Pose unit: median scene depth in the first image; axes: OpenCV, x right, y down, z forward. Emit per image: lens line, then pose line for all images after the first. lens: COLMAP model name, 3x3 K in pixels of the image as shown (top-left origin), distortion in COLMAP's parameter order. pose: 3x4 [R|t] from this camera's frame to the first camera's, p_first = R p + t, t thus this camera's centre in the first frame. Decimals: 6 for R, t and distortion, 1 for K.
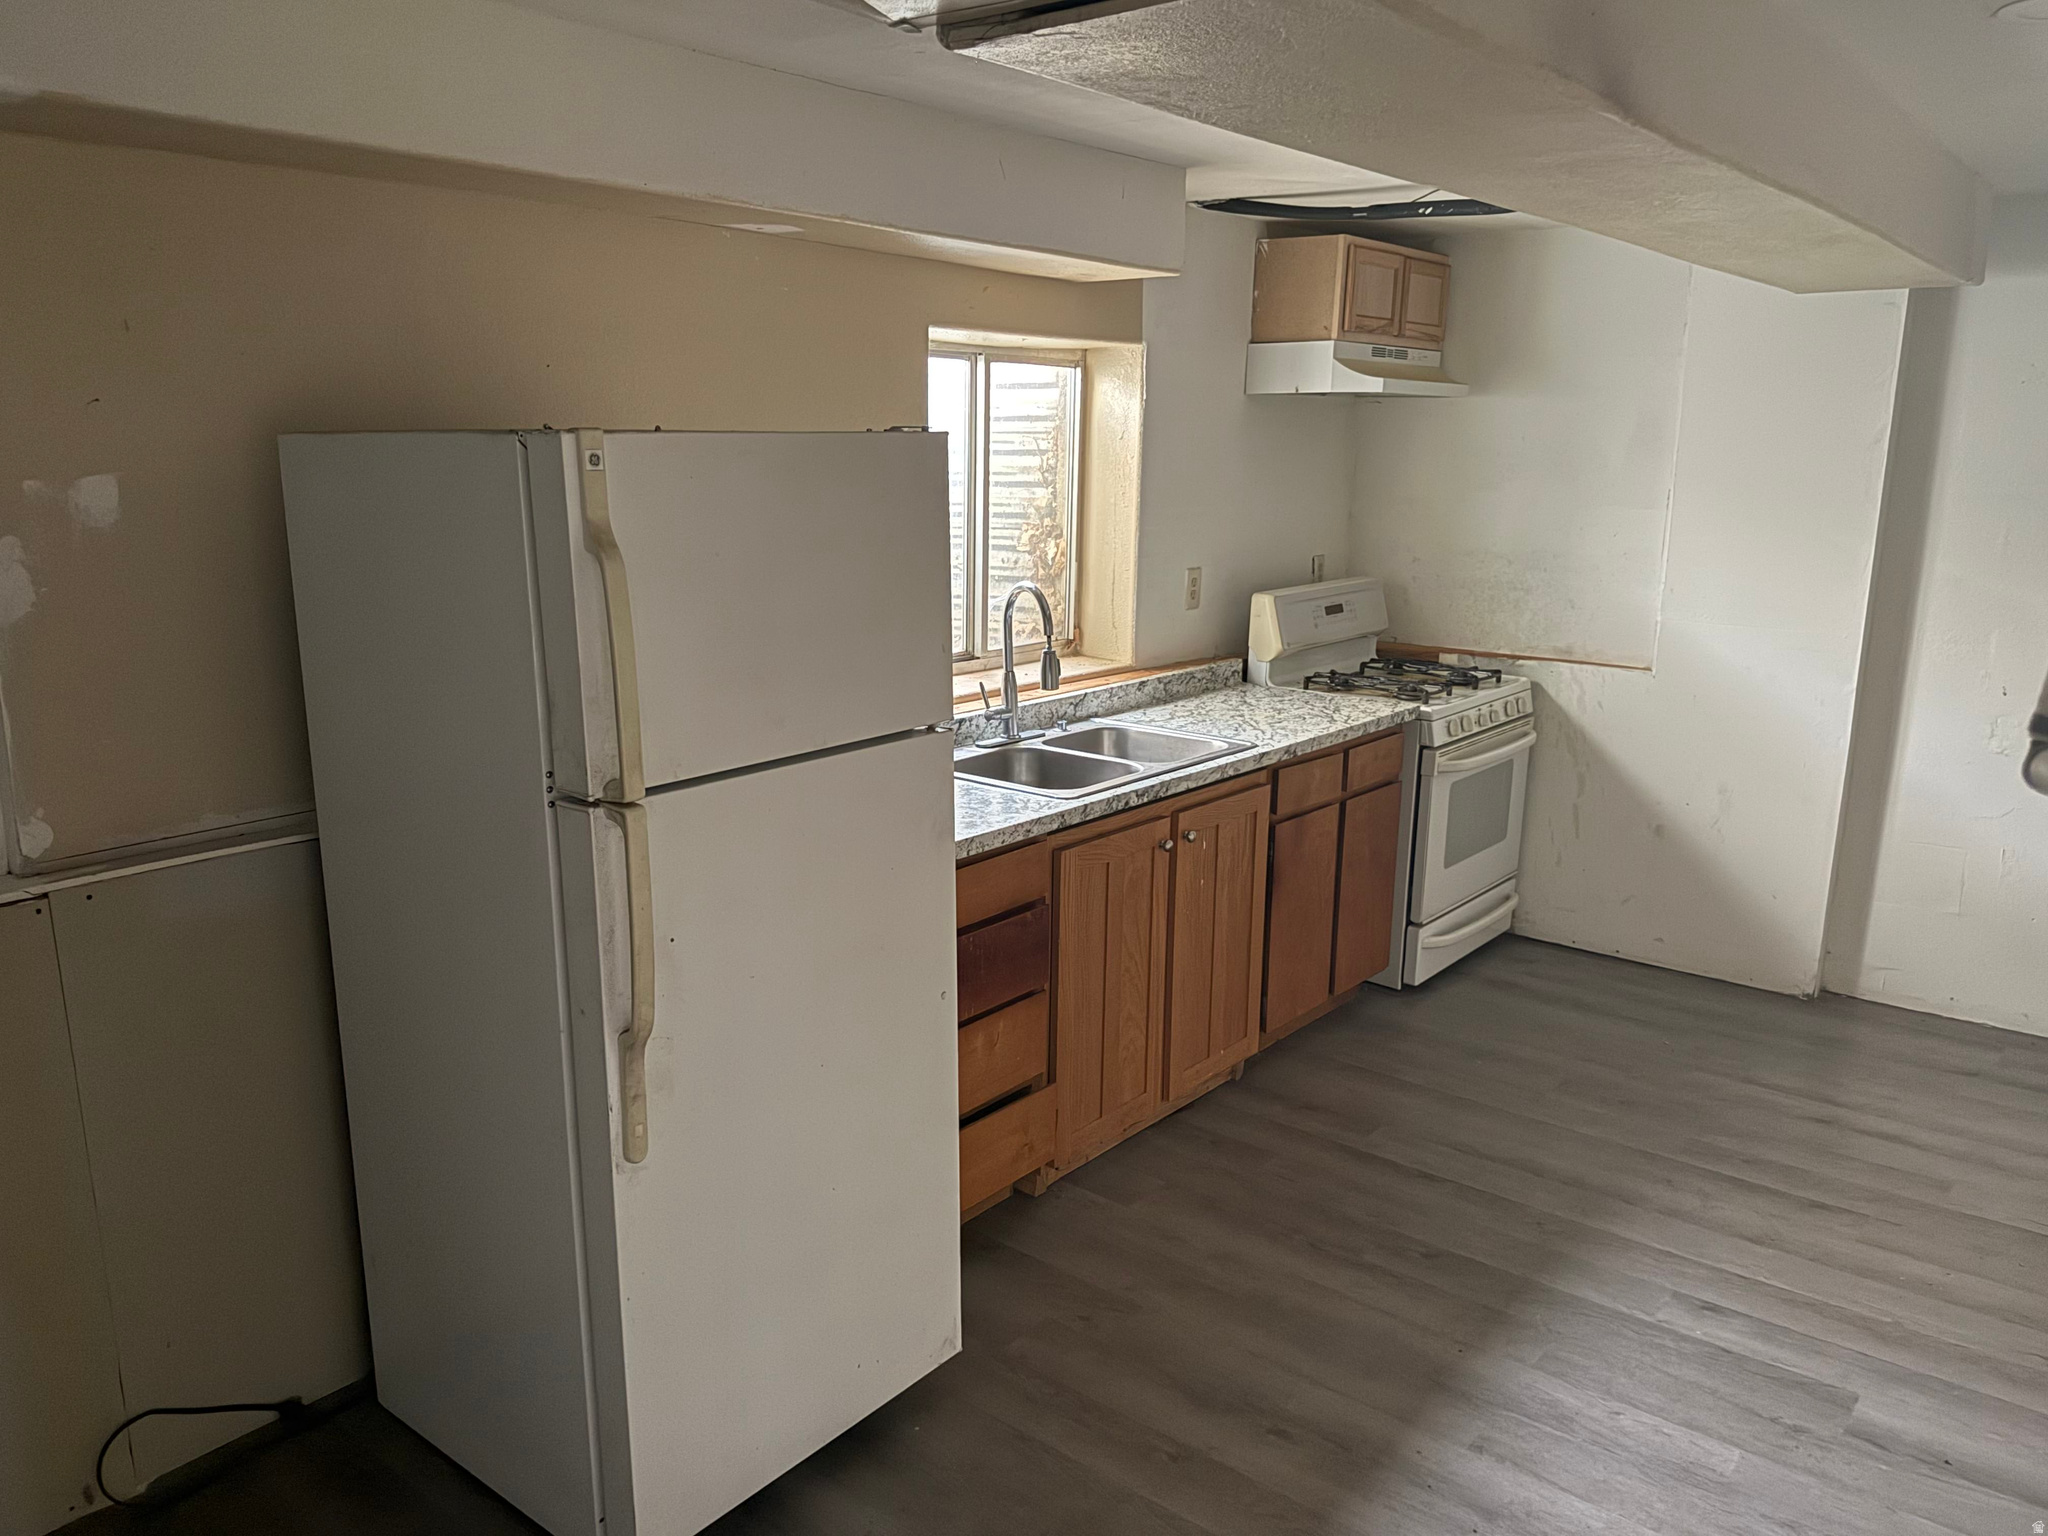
lens RADIAL K [[1505.8, 0, 1026.1], [0, 1505.8, 782.9], [0, 0, 1]] dist [0.003571, 0.002151]
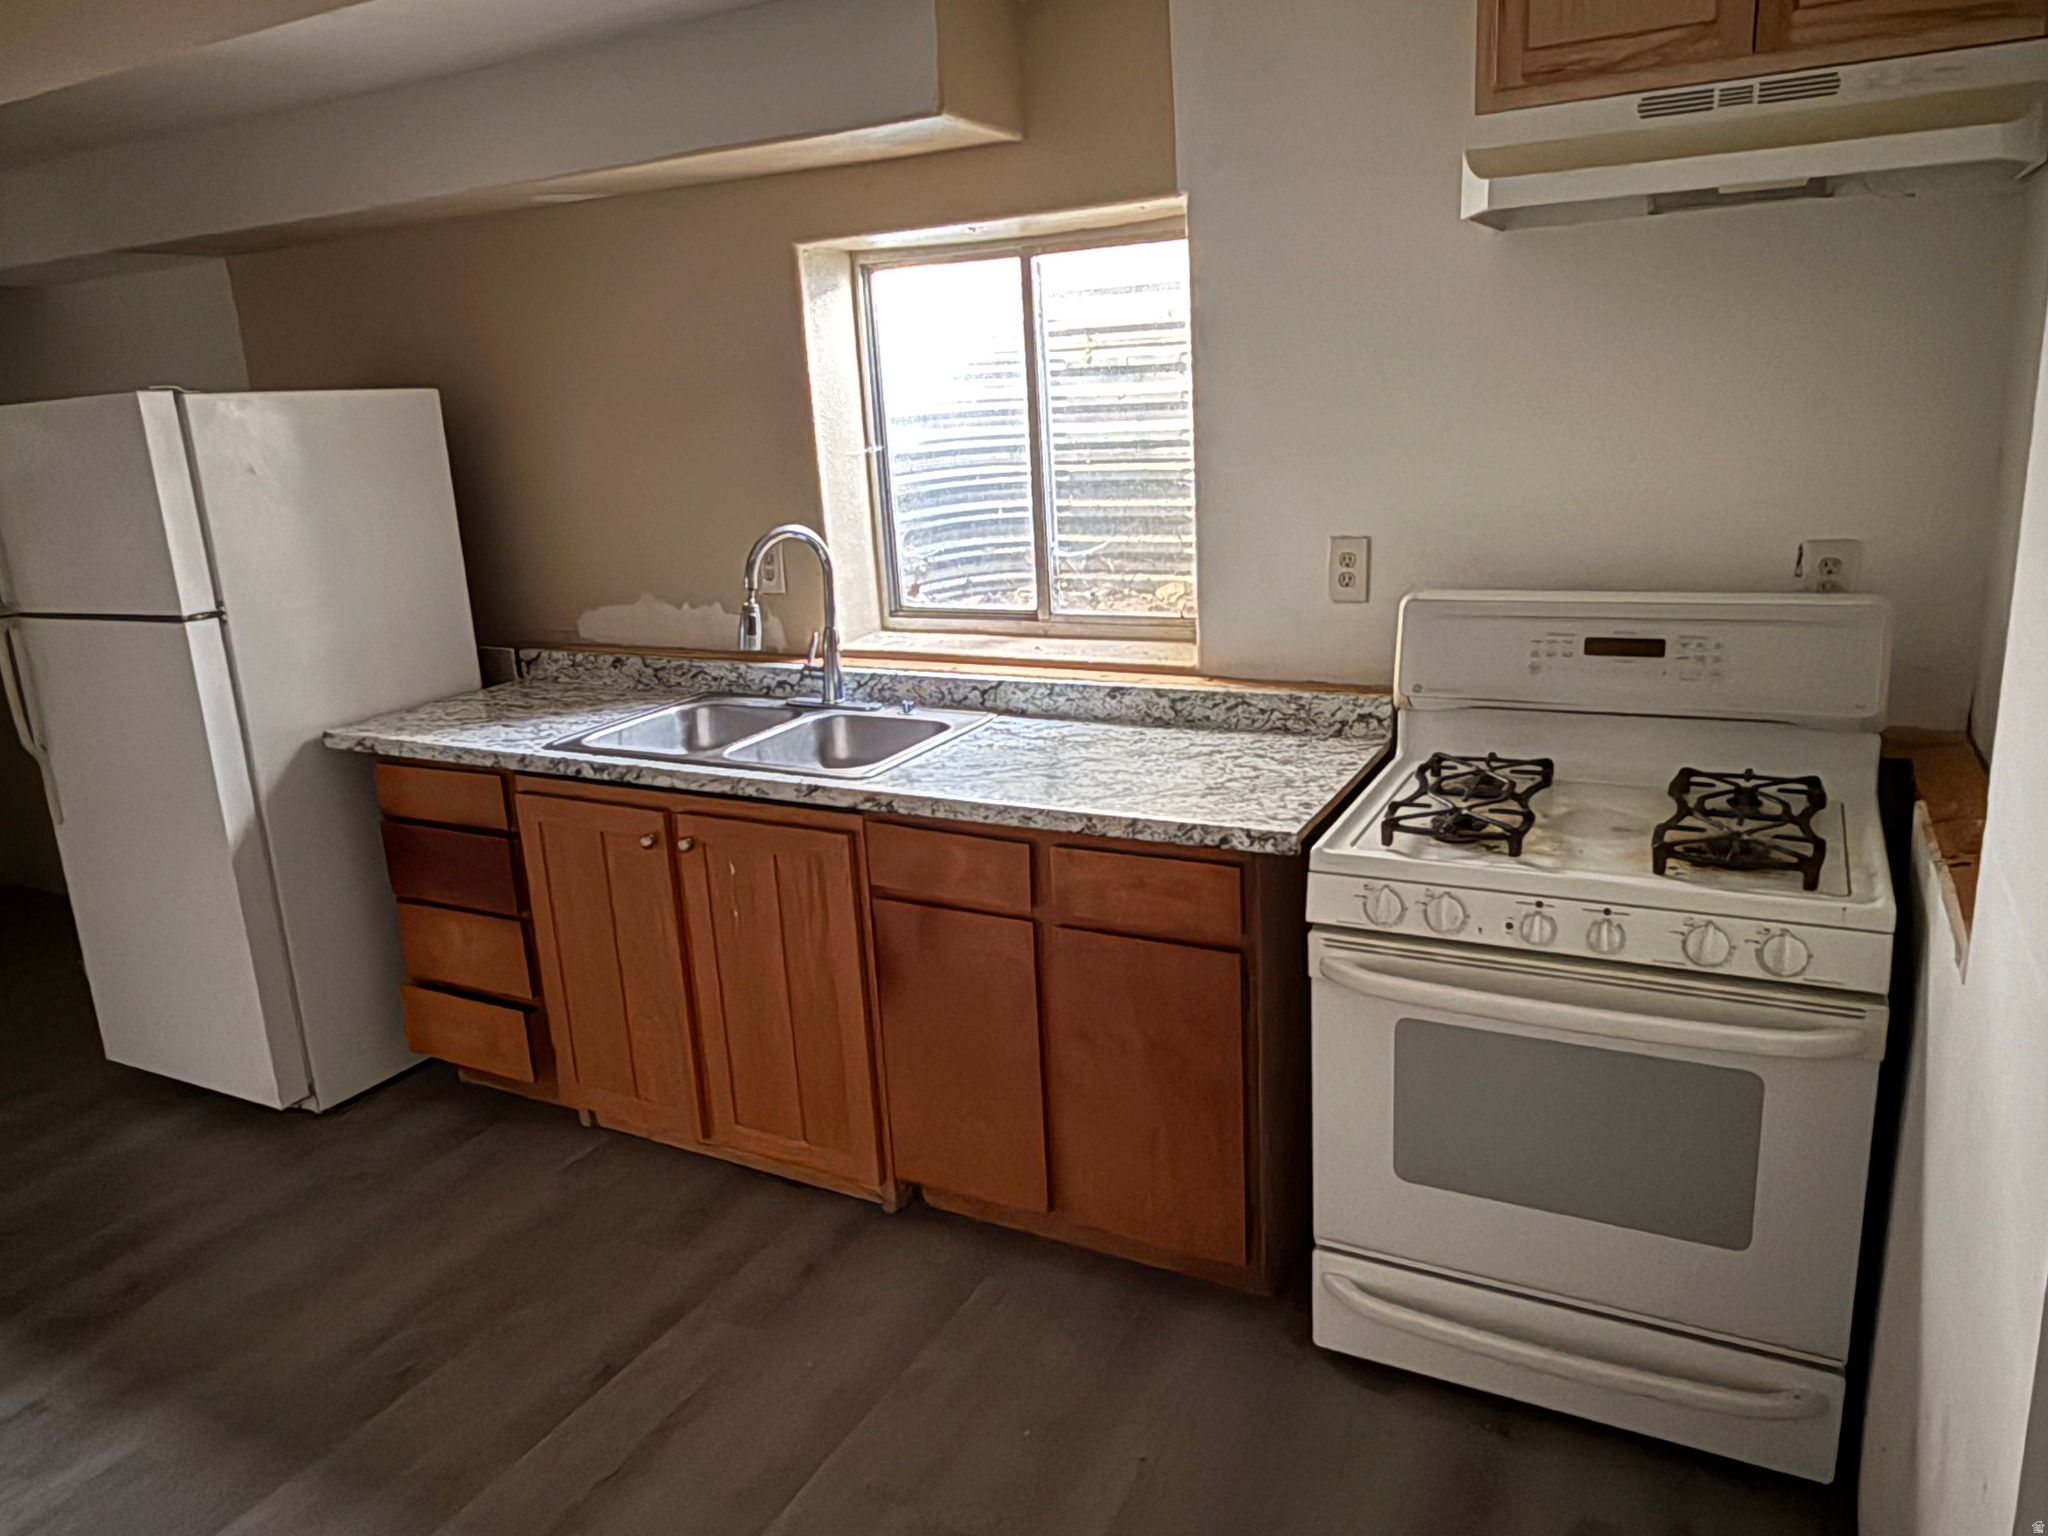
lens RADIAL K [[1433.2, 0, 1022.3], [0, 1433.2, 751.2], [0, 0, 1]] dist [-0.006759, -0.006372]
pose [[0.185818, 0.225844, -0.956277, 0.767842], [-0.162832, 0.966848, 0.196700, -0.173730], [0.968998, 0.119162, 0.216432, 0.860945]]
